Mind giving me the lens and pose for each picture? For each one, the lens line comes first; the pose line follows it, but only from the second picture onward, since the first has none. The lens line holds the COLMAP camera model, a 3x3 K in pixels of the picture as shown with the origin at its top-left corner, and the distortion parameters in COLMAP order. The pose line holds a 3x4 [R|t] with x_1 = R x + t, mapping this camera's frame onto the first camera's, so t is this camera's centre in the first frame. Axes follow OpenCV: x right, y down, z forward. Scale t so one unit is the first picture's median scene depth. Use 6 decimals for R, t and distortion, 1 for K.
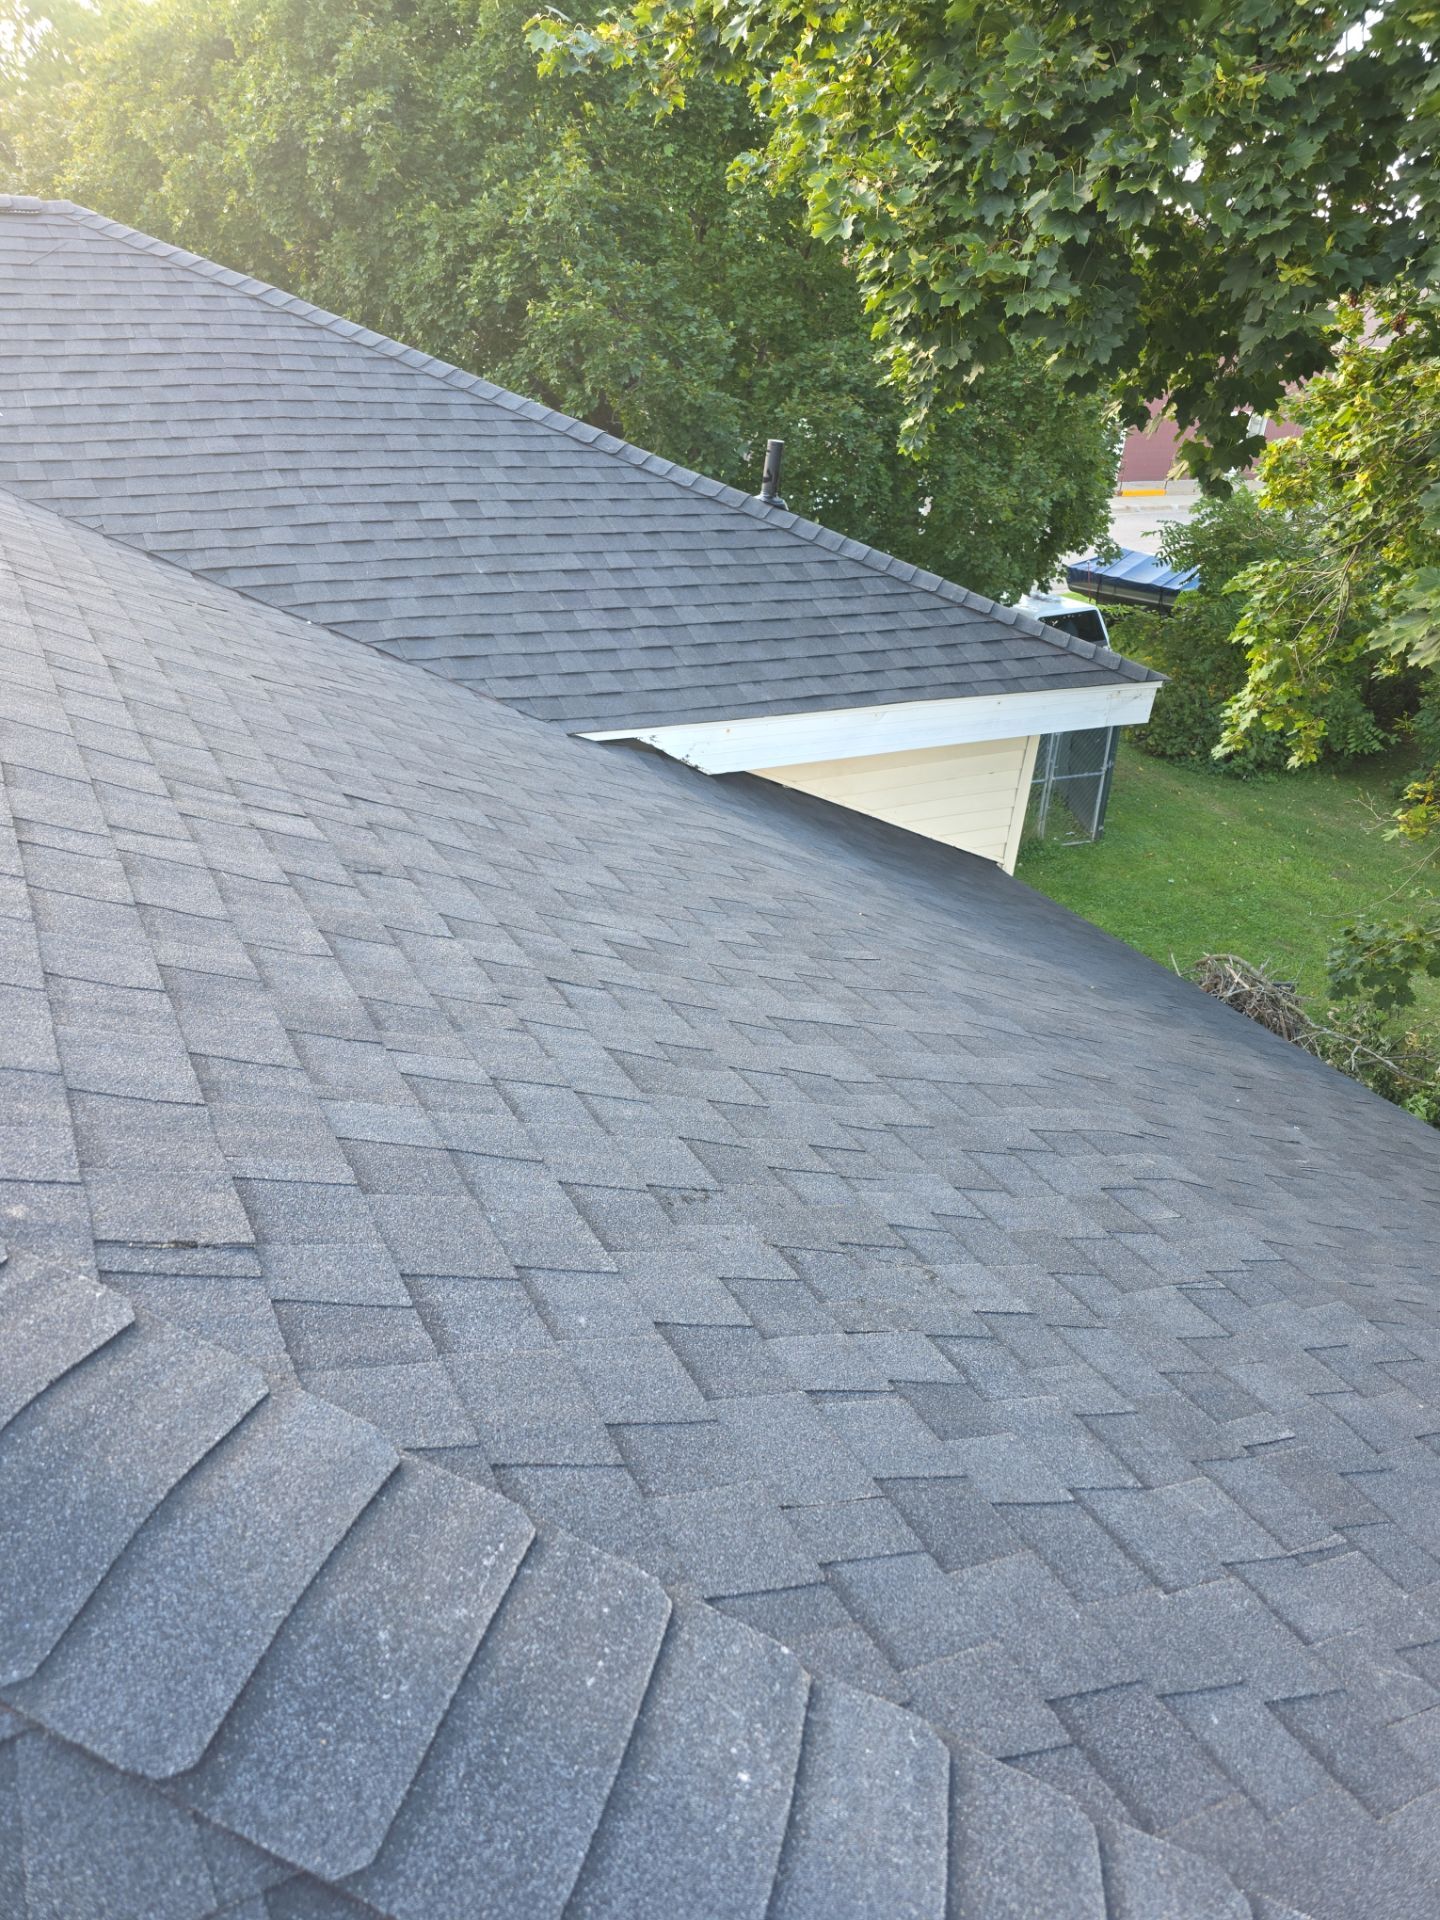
lens RADIAL K [[1289.8, 0, 720.0], [0, 1289.8, 960.0], [0, 0, 1]] dist [0.066777, -0.060097]
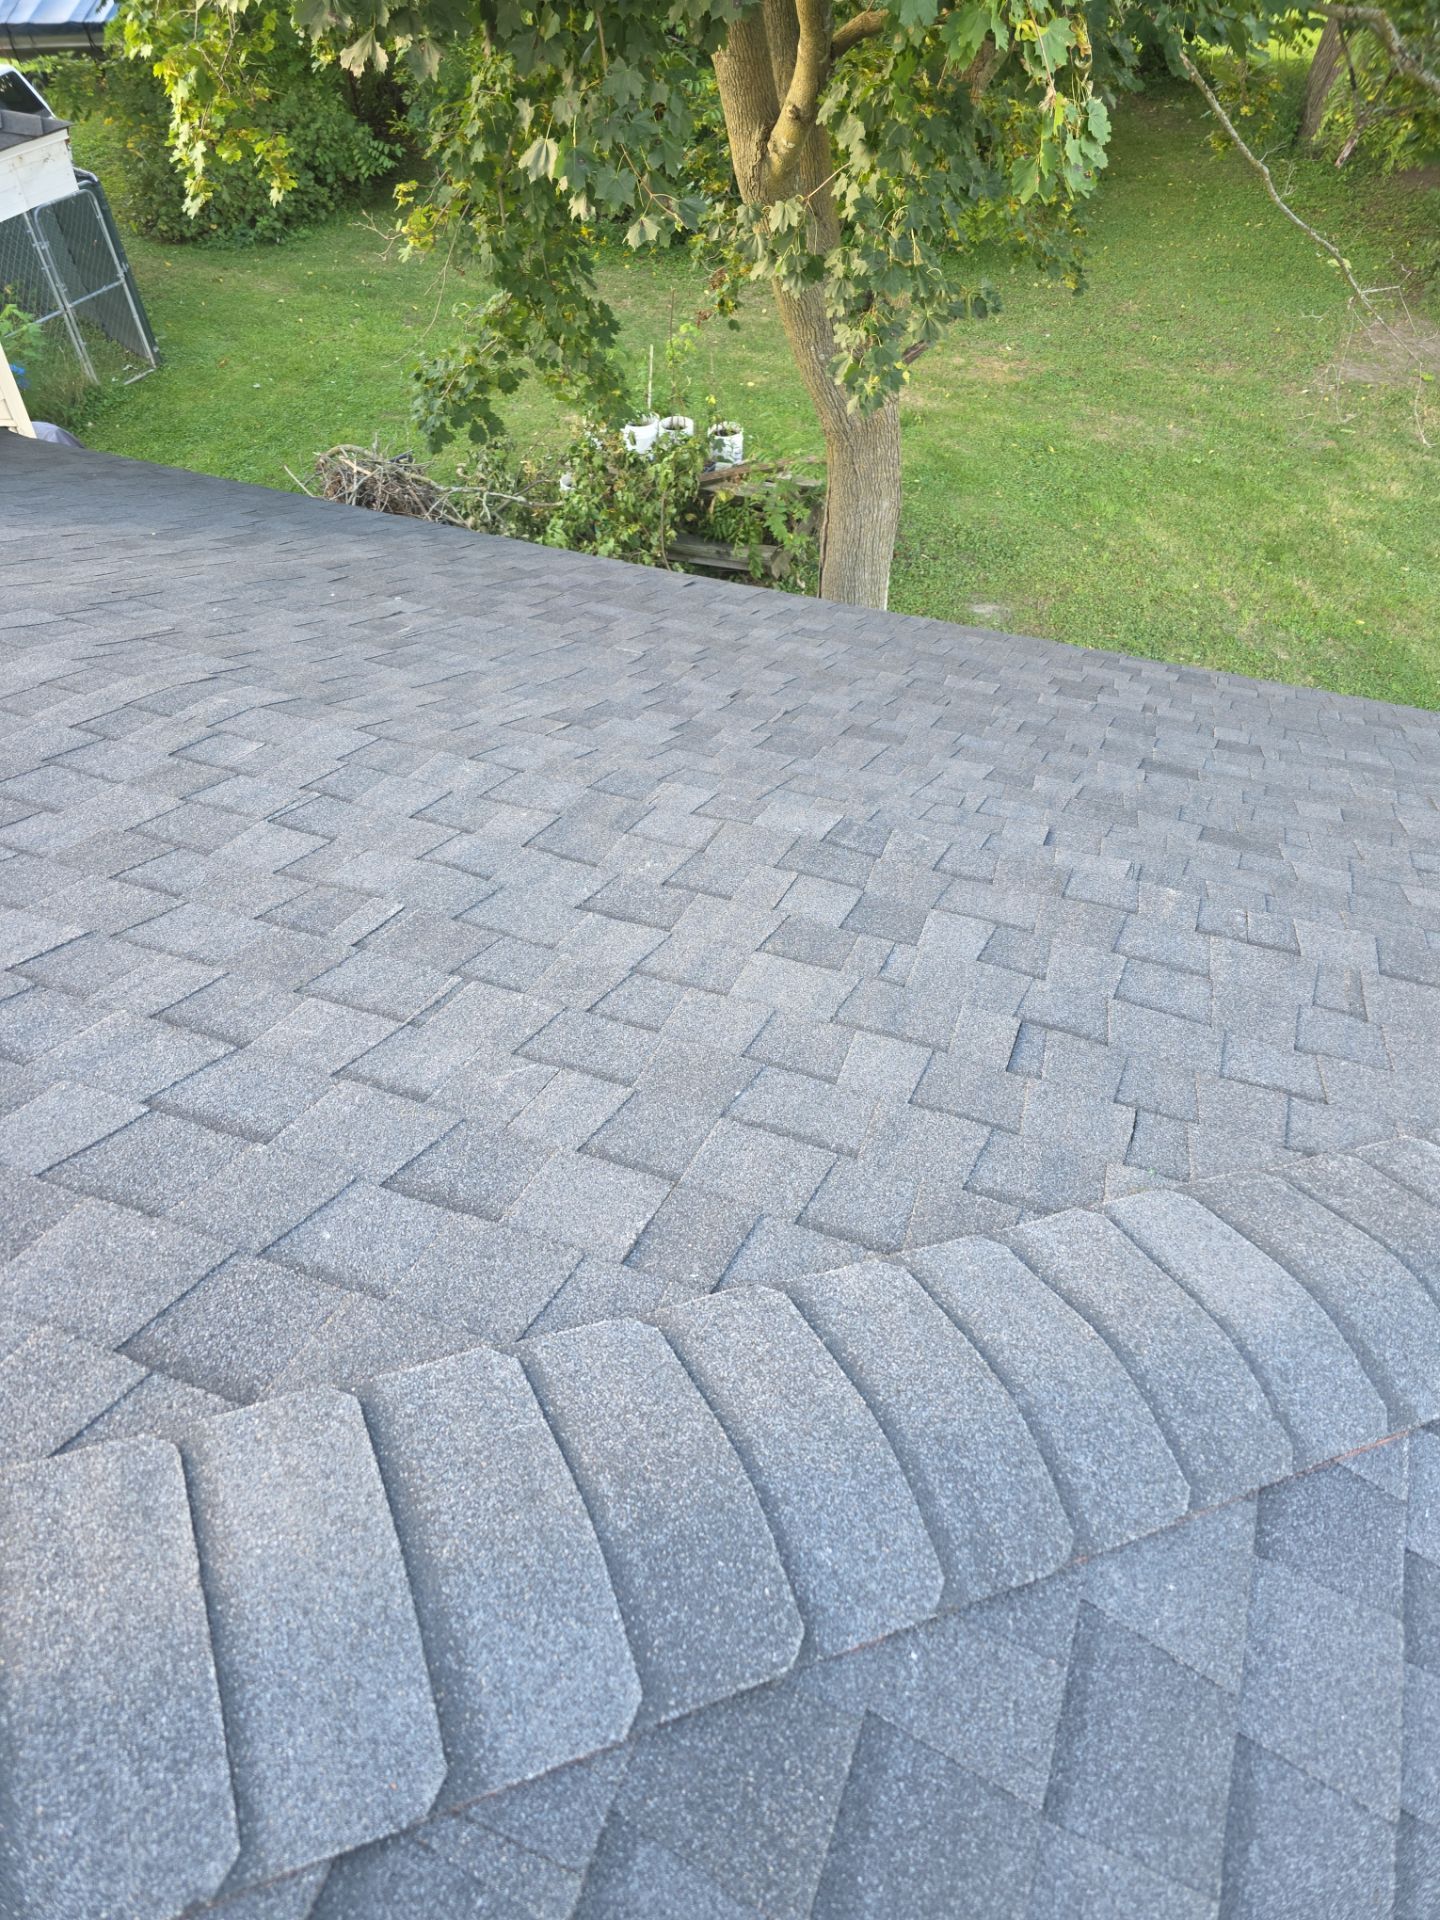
lens RADIAL K [[1289.8, 0, 720.0], [0, 1289.8, 960.0], [0, 0, 1]] dist [0.066777, -0.060097]
pose [[0.765559, -0.509543, 0.392792, 0.172566], [0.349160, 0.841849, 0.411556, 0.064344], [-0.540377, -0.177923, 0.822397, 0.055827]]
